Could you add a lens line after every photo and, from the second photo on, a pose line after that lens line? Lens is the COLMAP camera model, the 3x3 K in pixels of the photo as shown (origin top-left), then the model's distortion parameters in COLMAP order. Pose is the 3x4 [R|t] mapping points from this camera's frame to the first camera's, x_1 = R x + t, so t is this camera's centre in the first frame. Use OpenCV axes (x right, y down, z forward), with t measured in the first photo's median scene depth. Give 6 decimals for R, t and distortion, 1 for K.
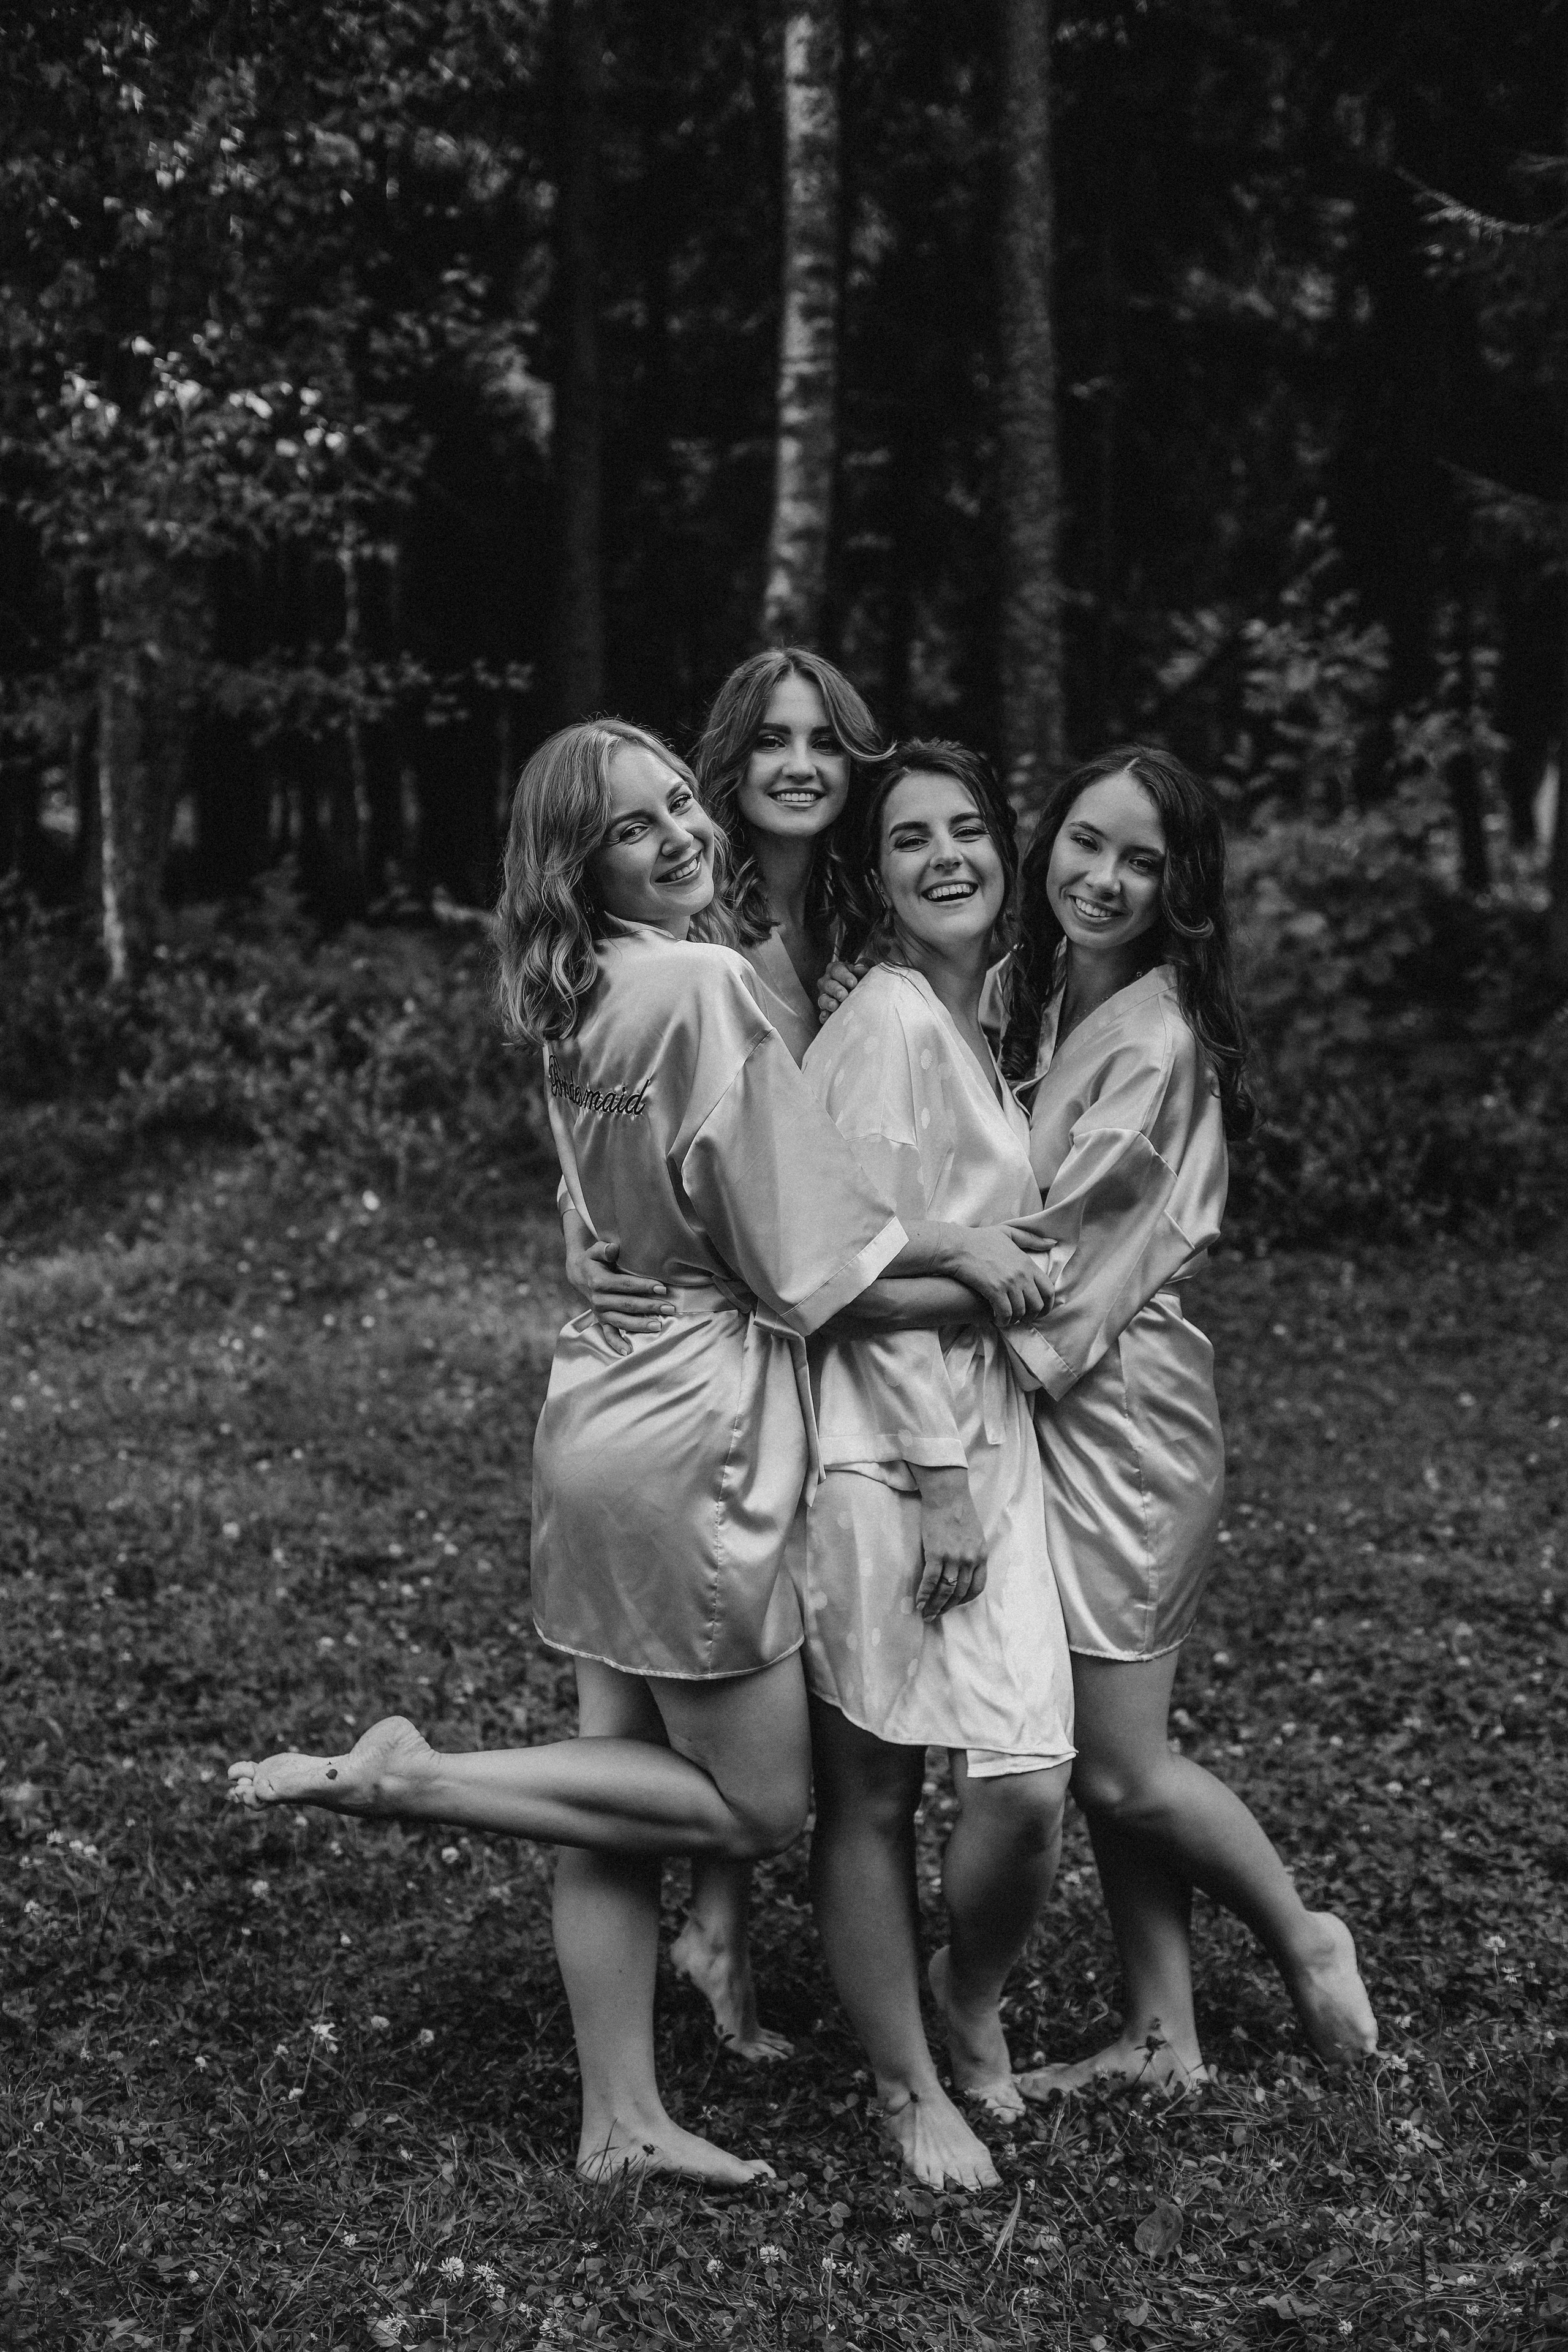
lens RADIAL K [[3317.2, 0, 784.0], [0, 3317.2, 1176.0], [0, 0, 1]] dist [-0.029062, 0.004595]
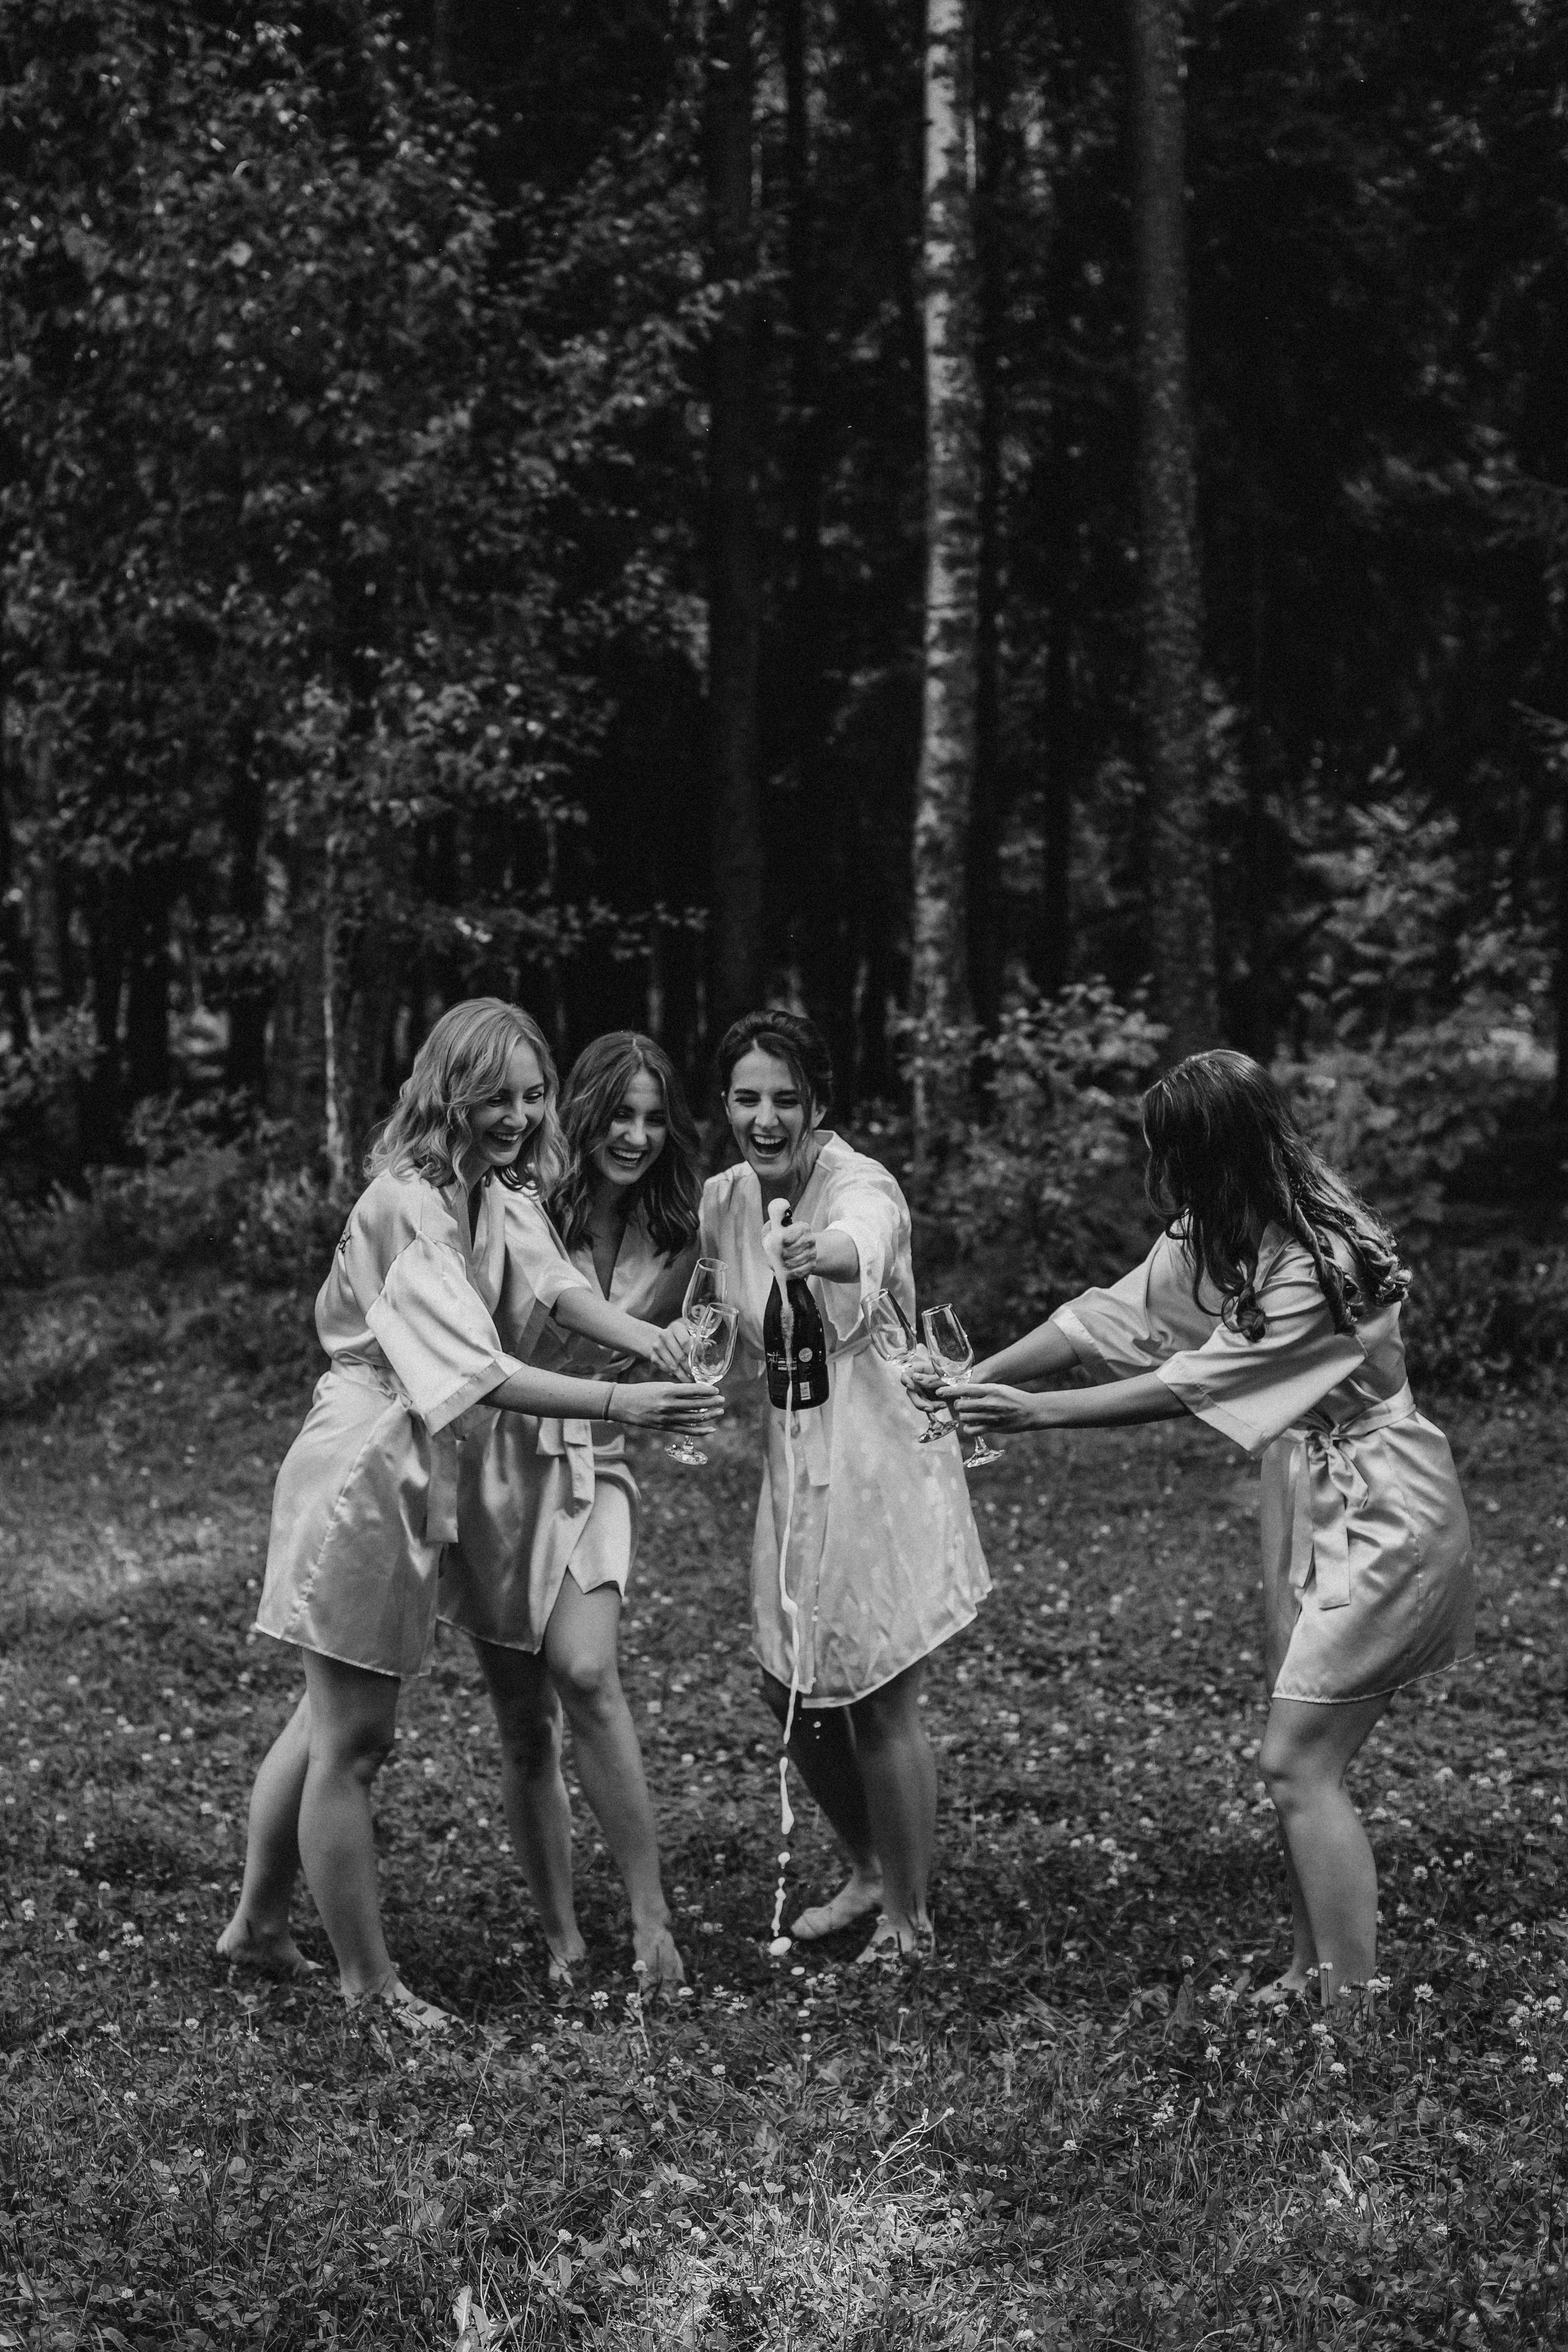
lens RADIAL K [[3494.8, 0, 742.7], [0, 3494.8, 1170.9], [0, 0, 1]] dist [-0.041281, -0.046780]
pose [[0.998056, -0.015639, -0.060331, 0.008839], [0.011580, 0.997682, -0.067051, 0.019351], [0.061240, 0.066222, 0.995924, -0.201056]]
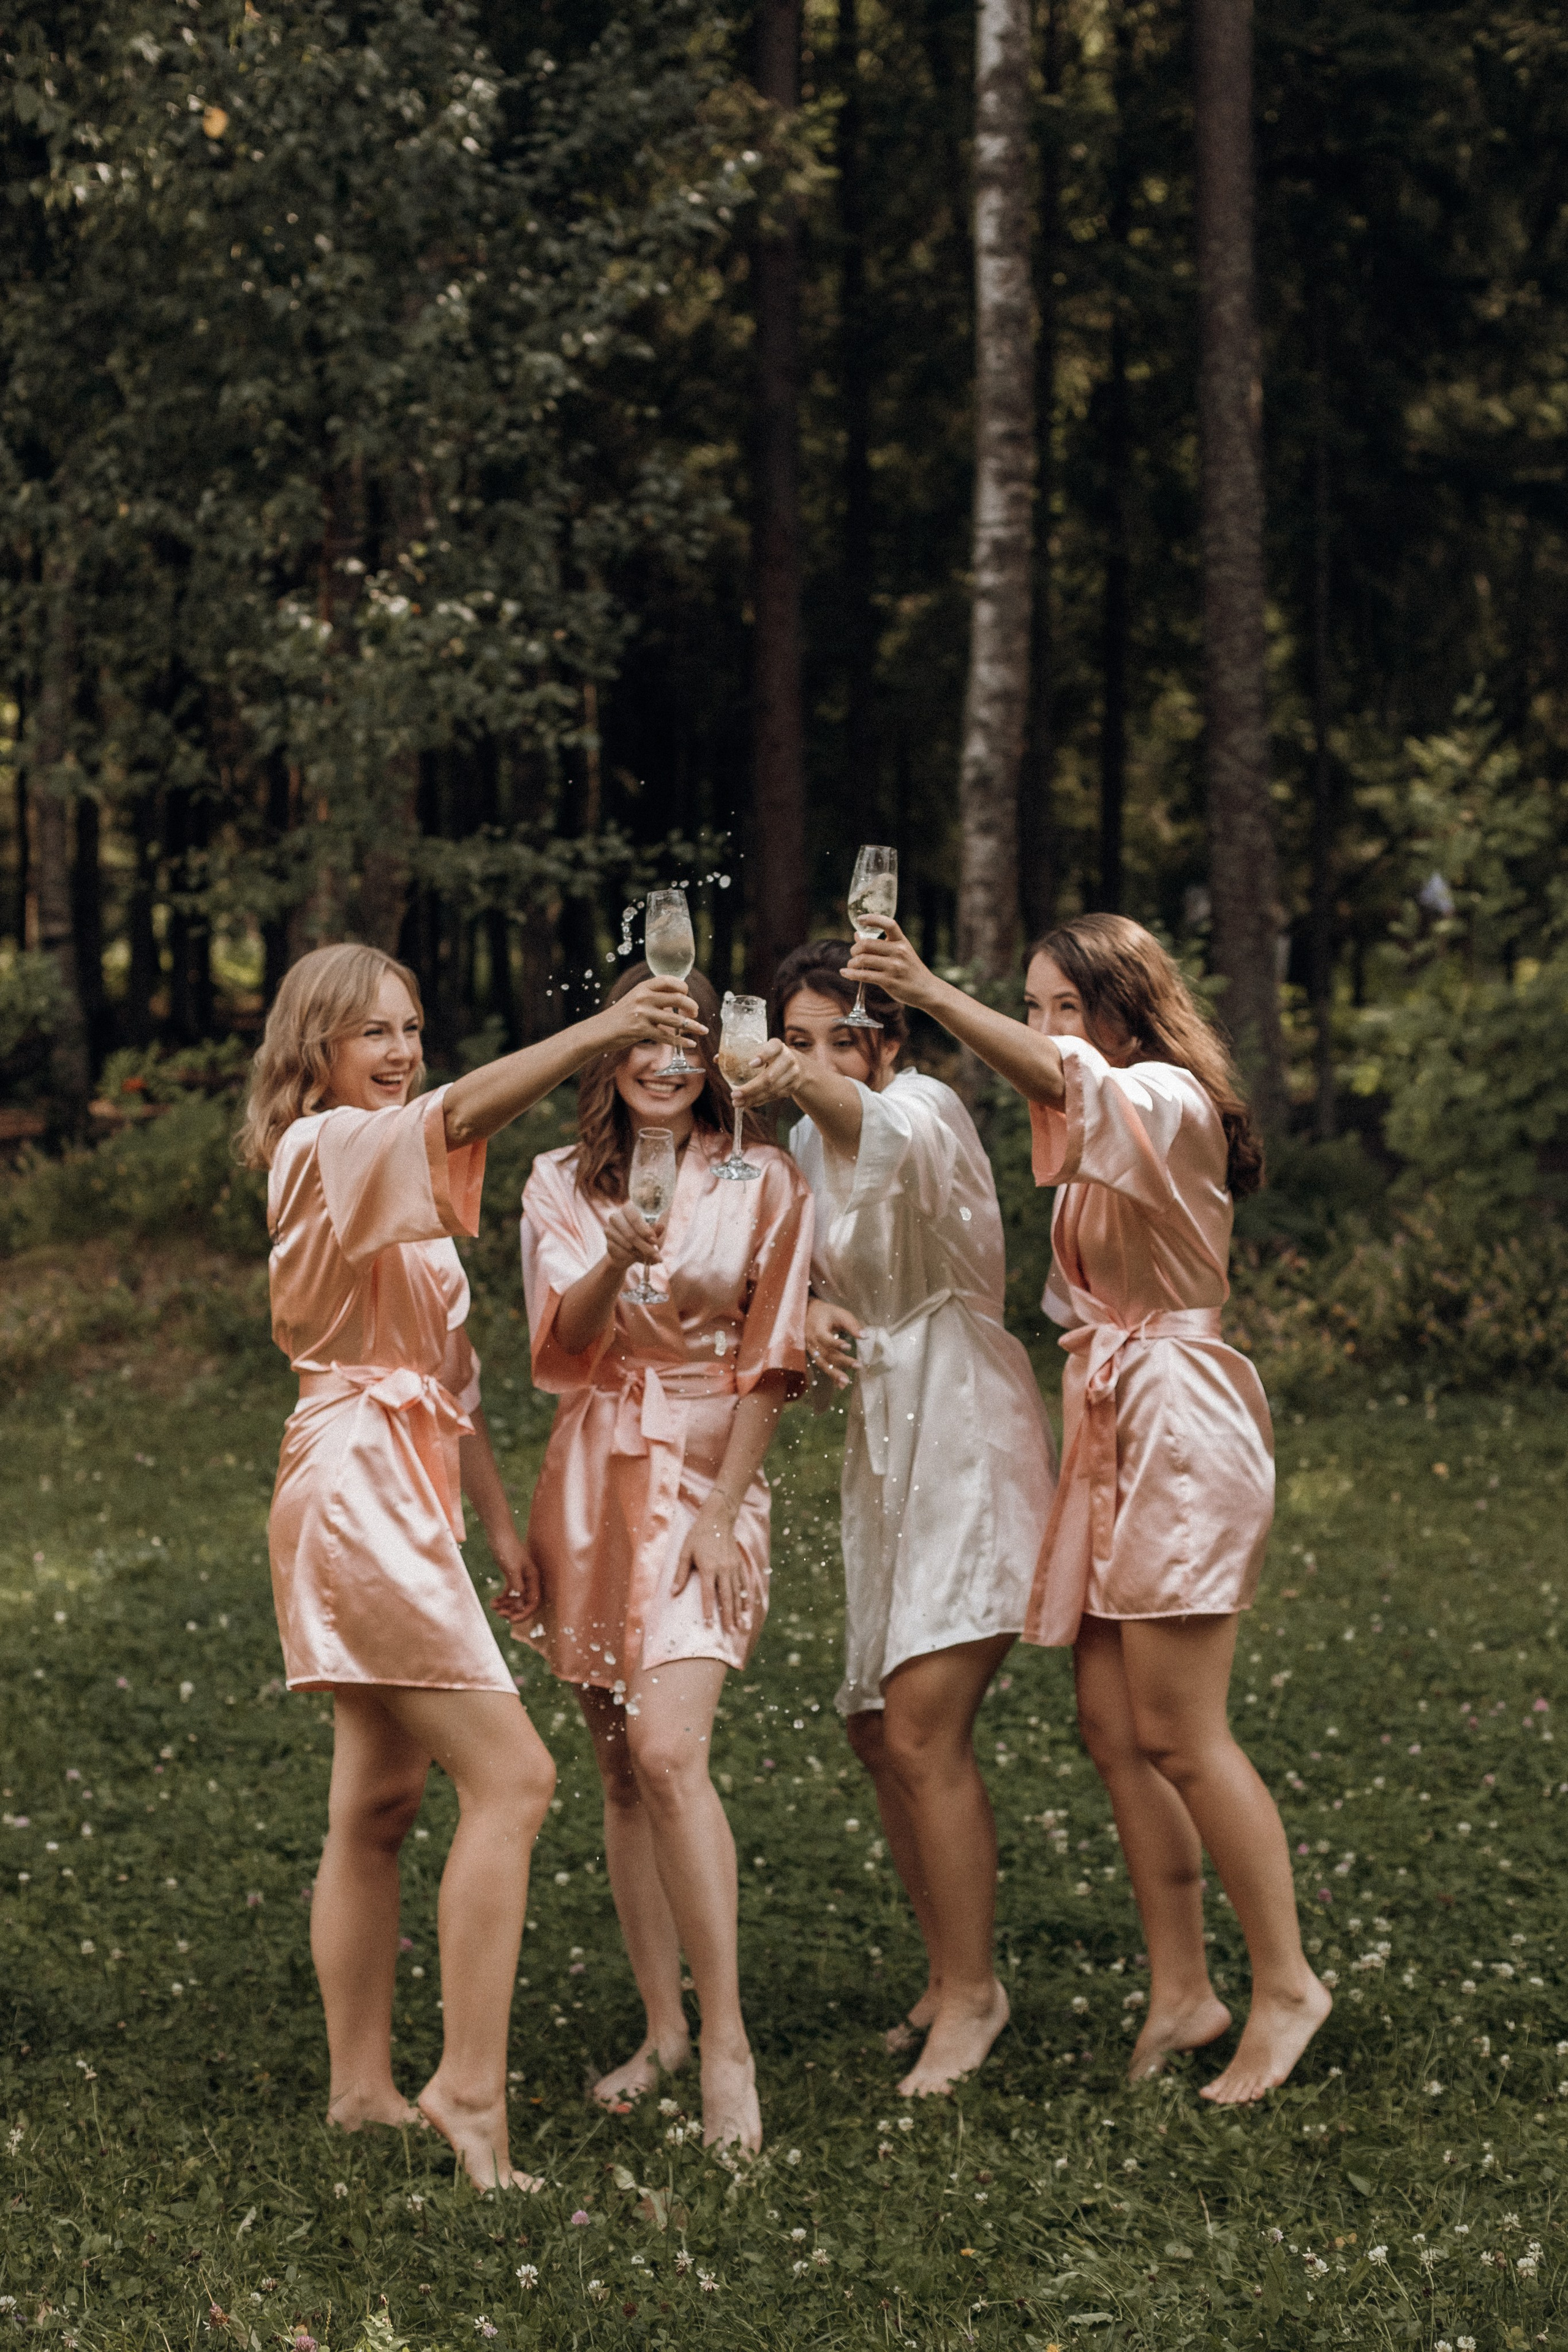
lens RADIAL K [[3574.9, 0, 784.0], [0, 3574.9, 1176.0], [0, 0, 1]] dist [-0.127141, 0.537133]
pose [[0.998027, -0.009708, -0.062026, 0.010304], [0.006710, 0.998807, -0.048363, 0.005630], [0.062422, 0.047852, 0.996902, -0.123203]]
